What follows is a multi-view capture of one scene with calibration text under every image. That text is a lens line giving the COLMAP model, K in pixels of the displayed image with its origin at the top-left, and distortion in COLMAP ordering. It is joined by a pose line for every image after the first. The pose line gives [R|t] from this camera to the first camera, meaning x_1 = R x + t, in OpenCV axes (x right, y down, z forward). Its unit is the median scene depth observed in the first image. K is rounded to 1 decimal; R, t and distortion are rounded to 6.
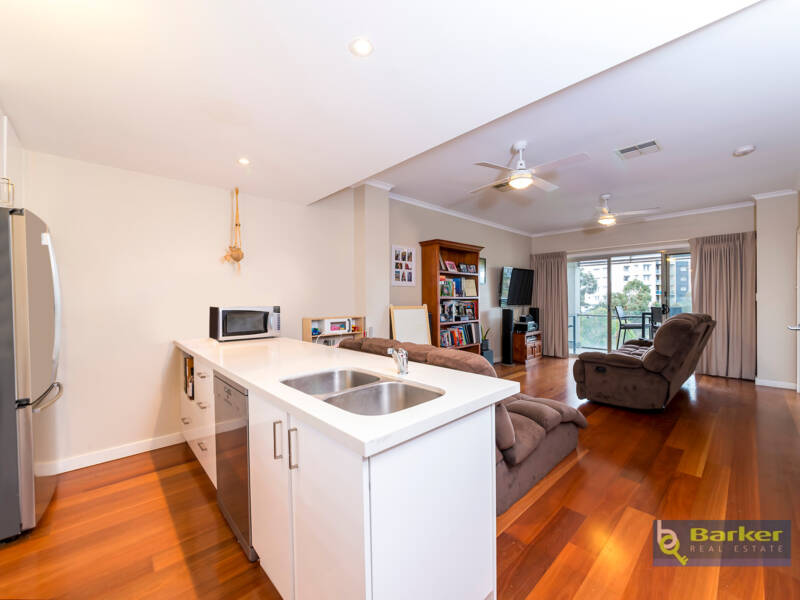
lens RADIAL K [[330.7, 0, 400.0], [0, 330.7, 300.6], [0, 0, 1]] dist [-0.001526, -0.000120]
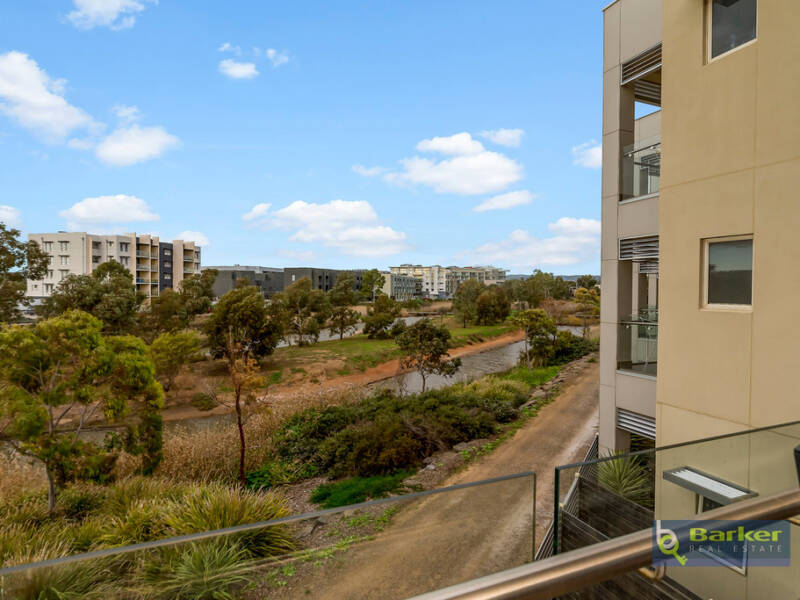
lens RADIAL K [[428.1, 0, 398.6], [0, 428.1, 295.9], [0, 0, 1]] dist [0.000902, -0.000021]
pose [[0.341172, -0.005869, 0.939983, 0.063806], [-0.004877, 0.999956, 0.008013, -0.001332], [-0.939988, -0.007318, 0.341128, 0.107747]]
